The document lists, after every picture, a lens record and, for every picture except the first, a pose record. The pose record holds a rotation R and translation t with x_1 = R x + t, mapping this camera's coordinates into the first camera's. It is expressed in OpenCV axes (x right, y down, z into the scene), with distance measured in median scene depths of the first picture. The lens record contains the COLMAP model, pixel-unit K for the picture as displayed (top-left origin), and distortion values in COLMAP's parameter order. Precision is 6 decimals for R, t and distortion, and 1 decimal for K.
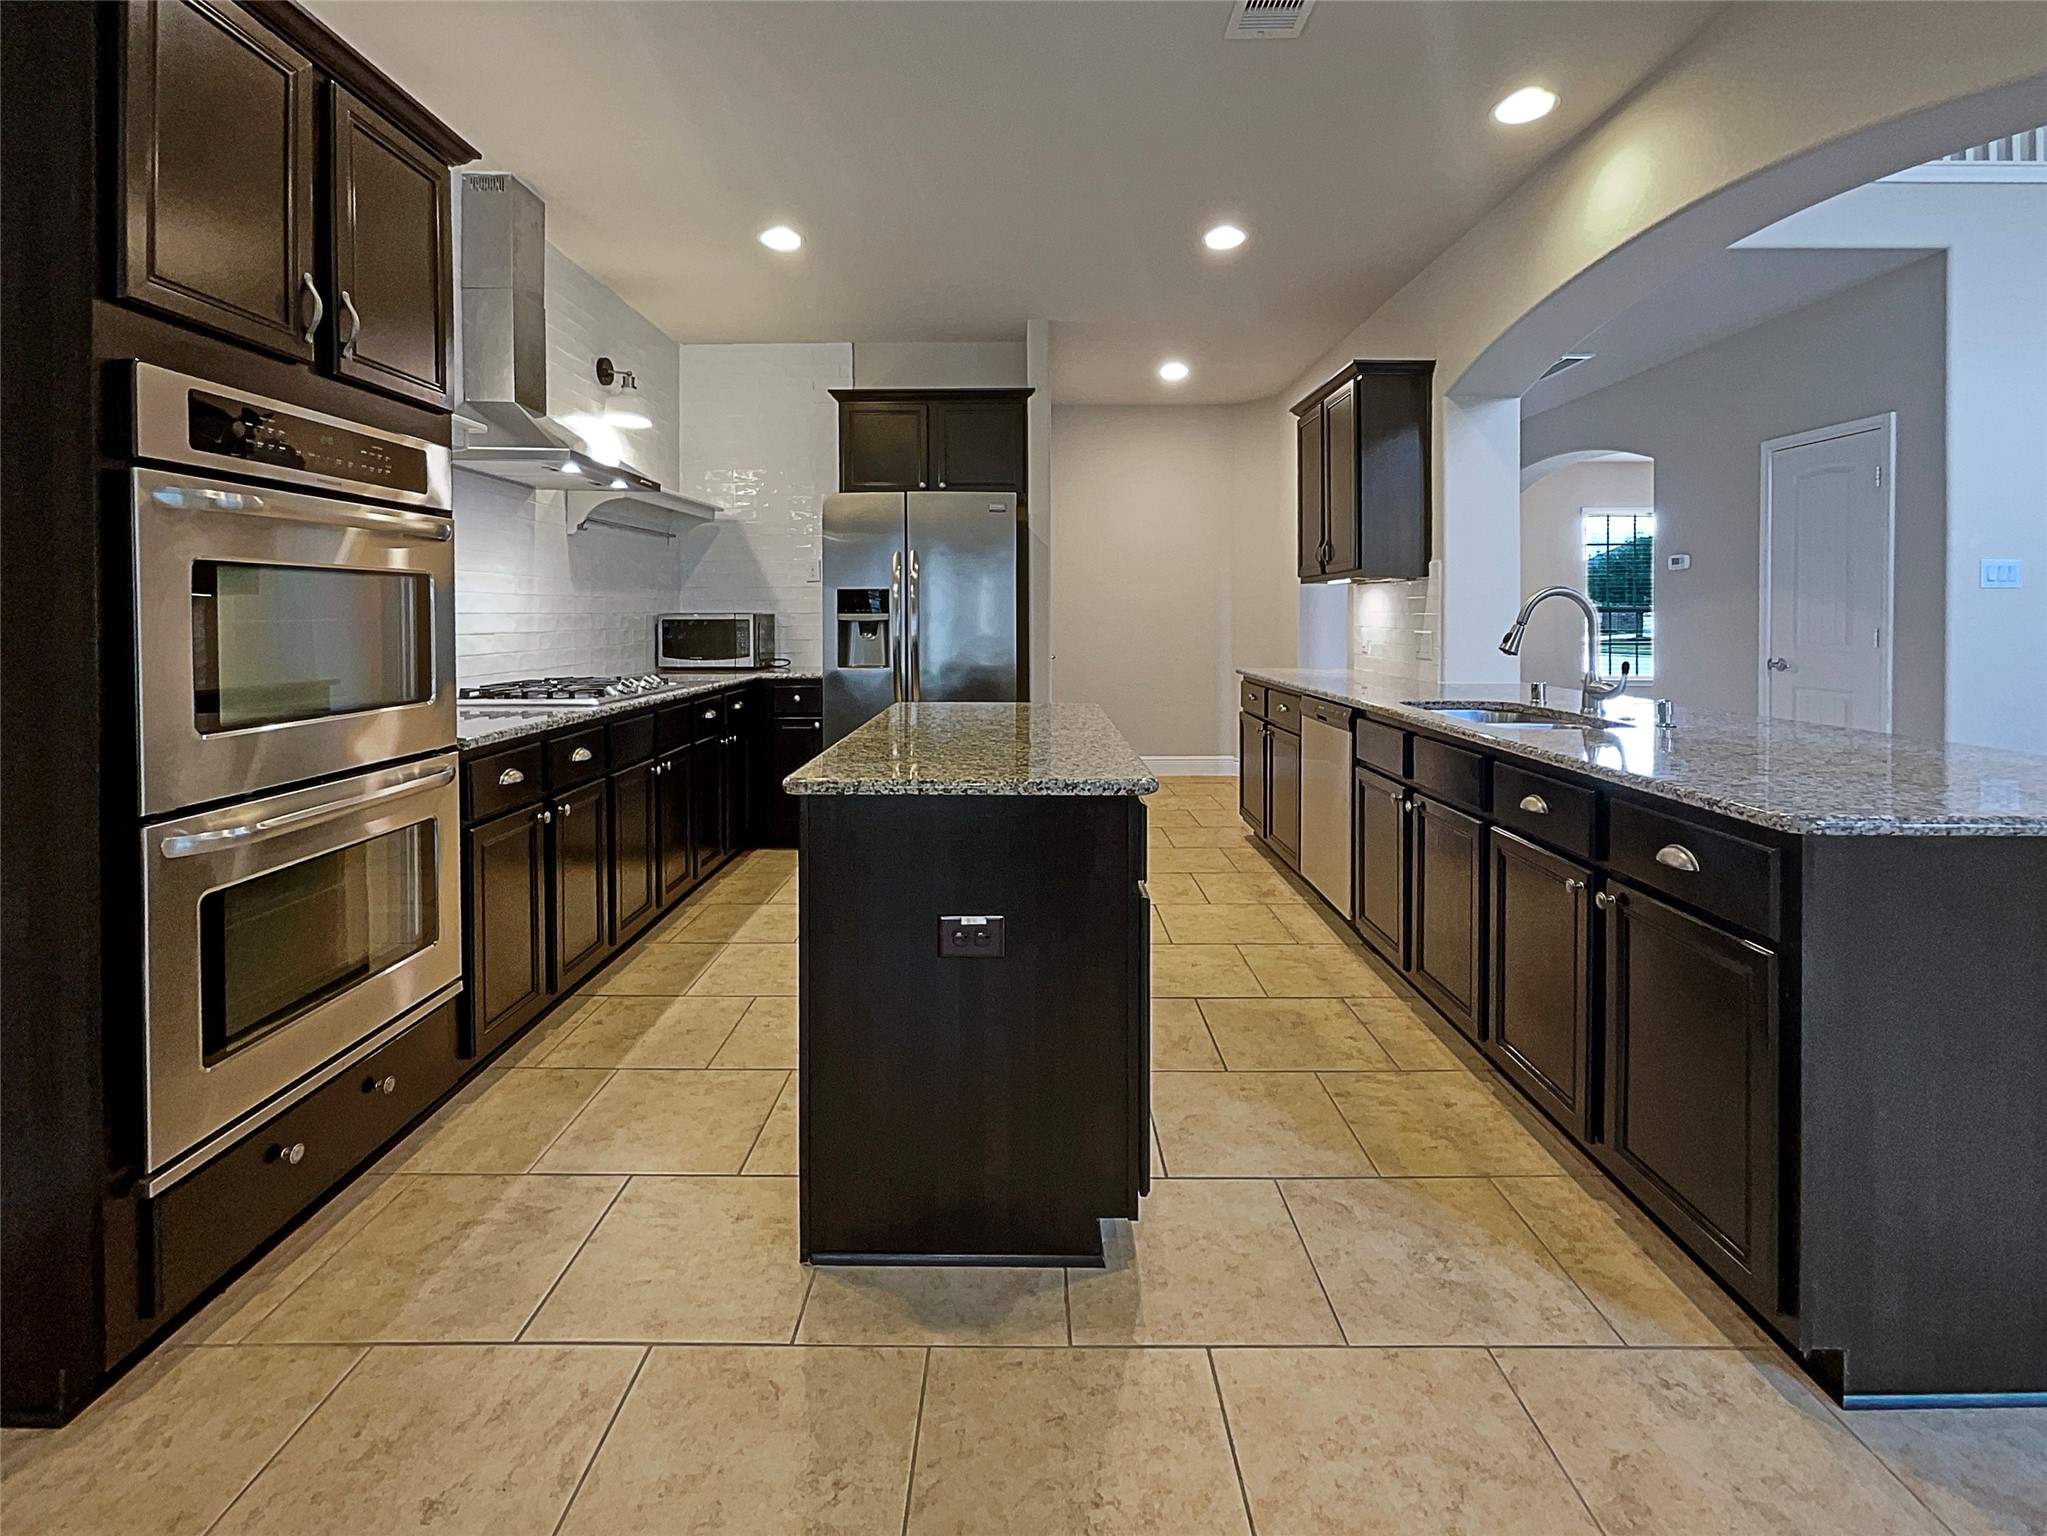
lens RADIAL K [[824.0, 0, 1026.6], [0, 824.0, 763.3], [0, 0, 1]] dist [-0.000939, -0.000036]
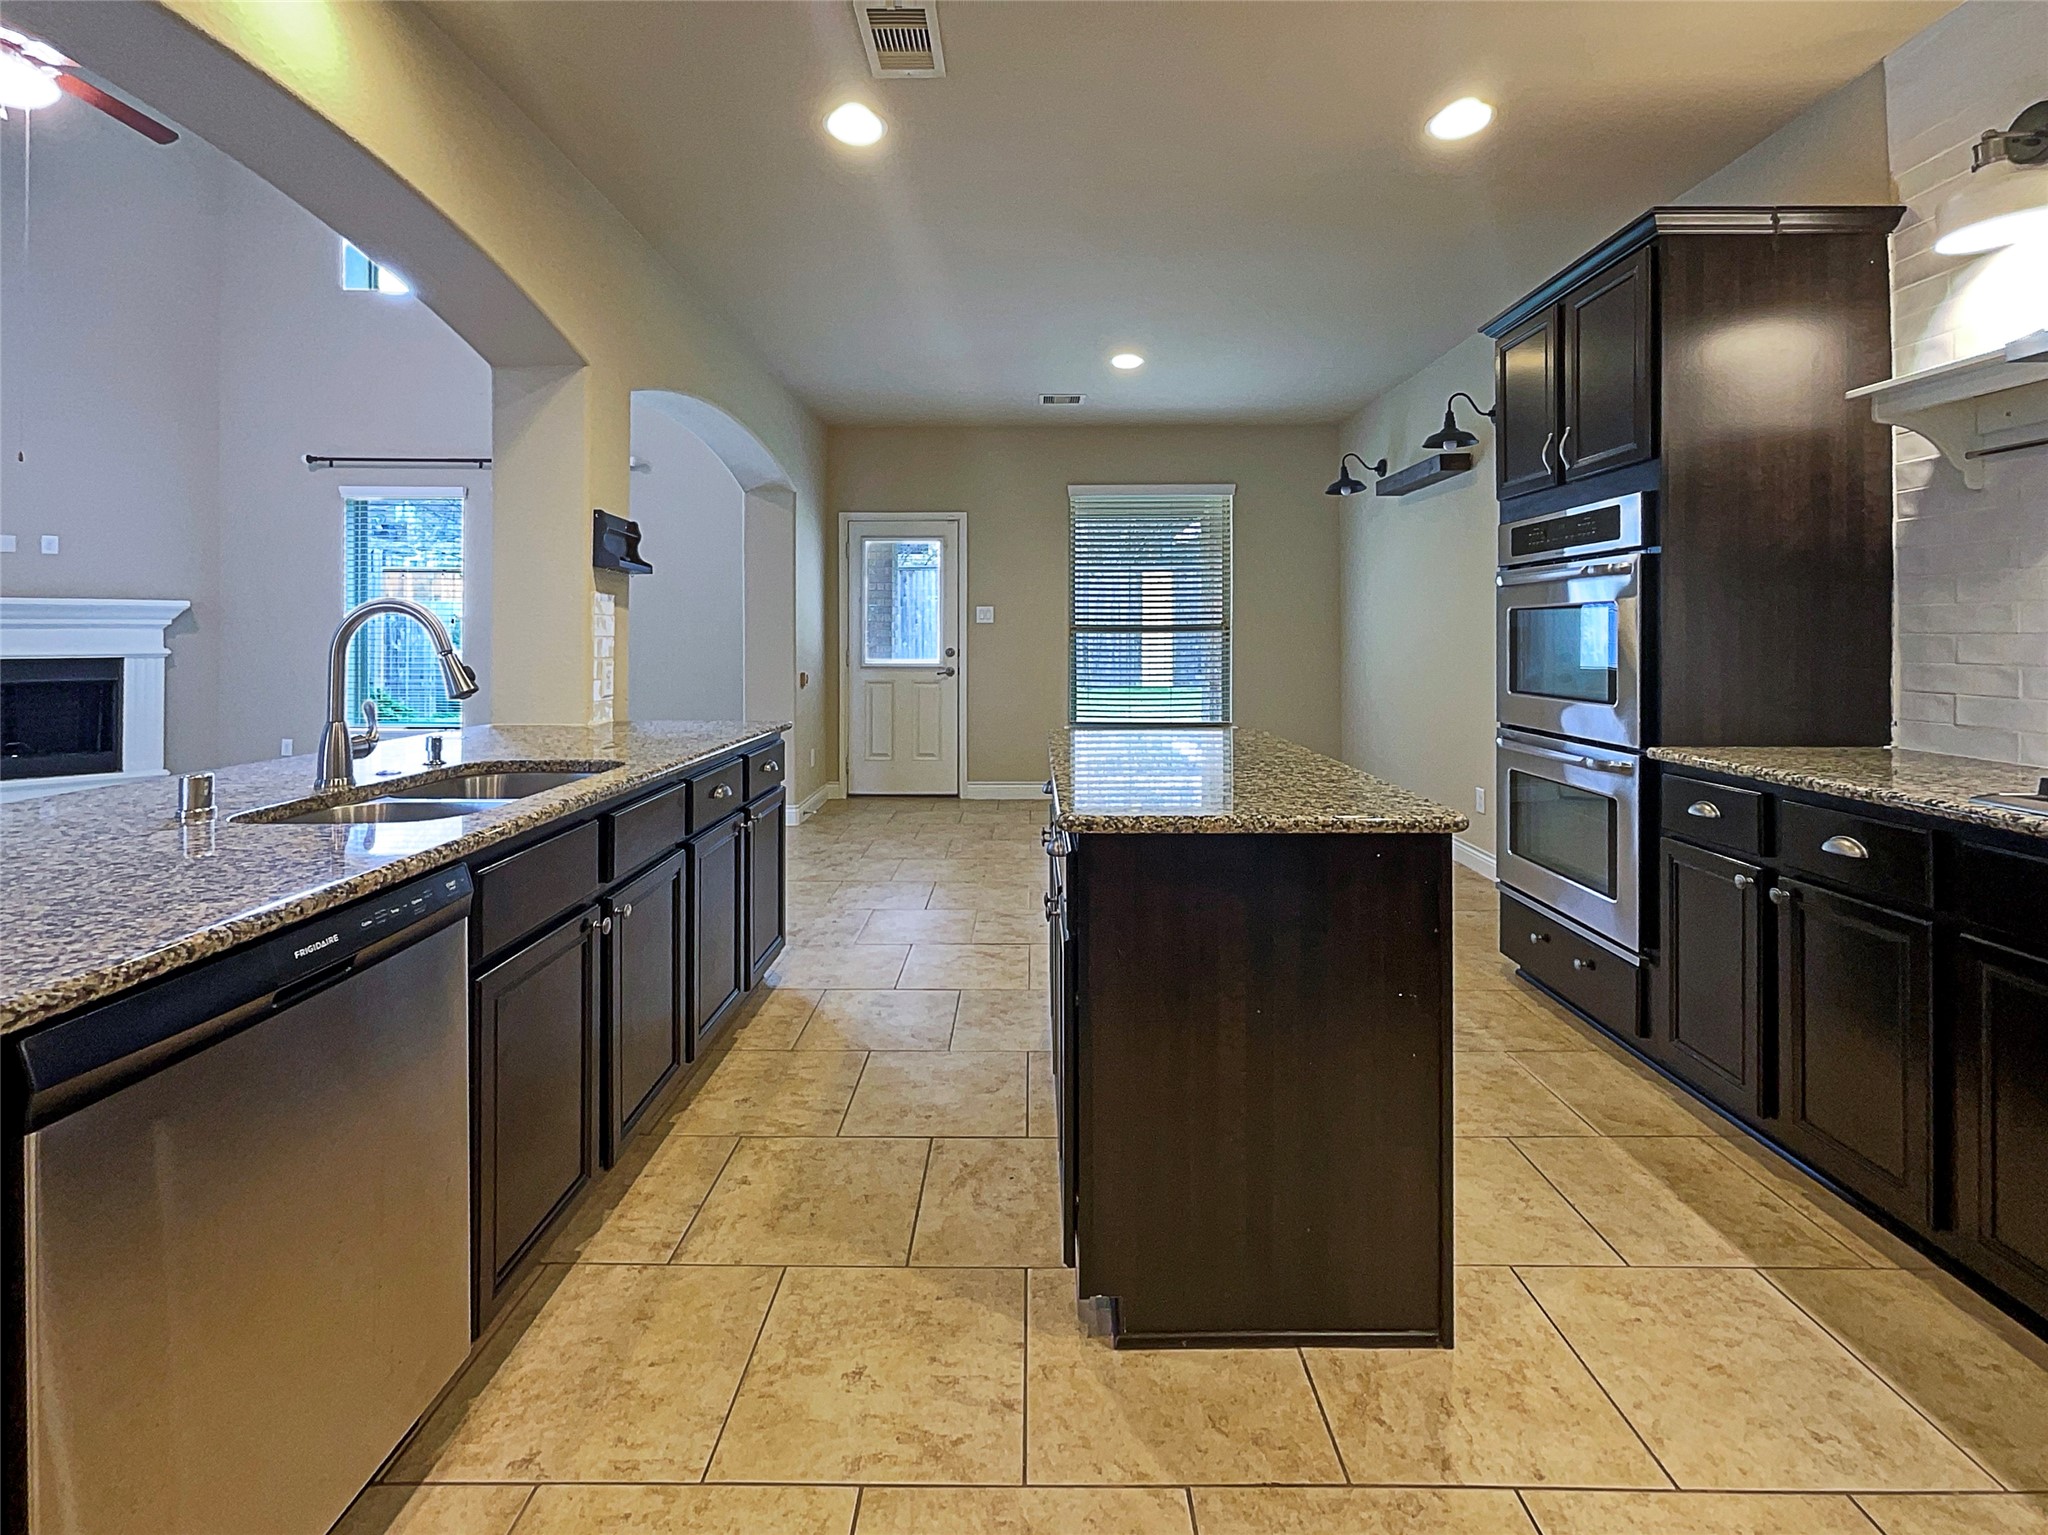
lens RADIAL K [[824.4, 0, 1026.8], [0, 824.4, 767.6], [0, 0, 1]] dist [-0.000939, -0.000036]
pose [[-0.999987, 0.001126, 0.005007, 0.132422], [0.002739, 0.942159, 0.335154, -0.314475], [-0.004340, 0.335163, -0.942150, 1.707982]]
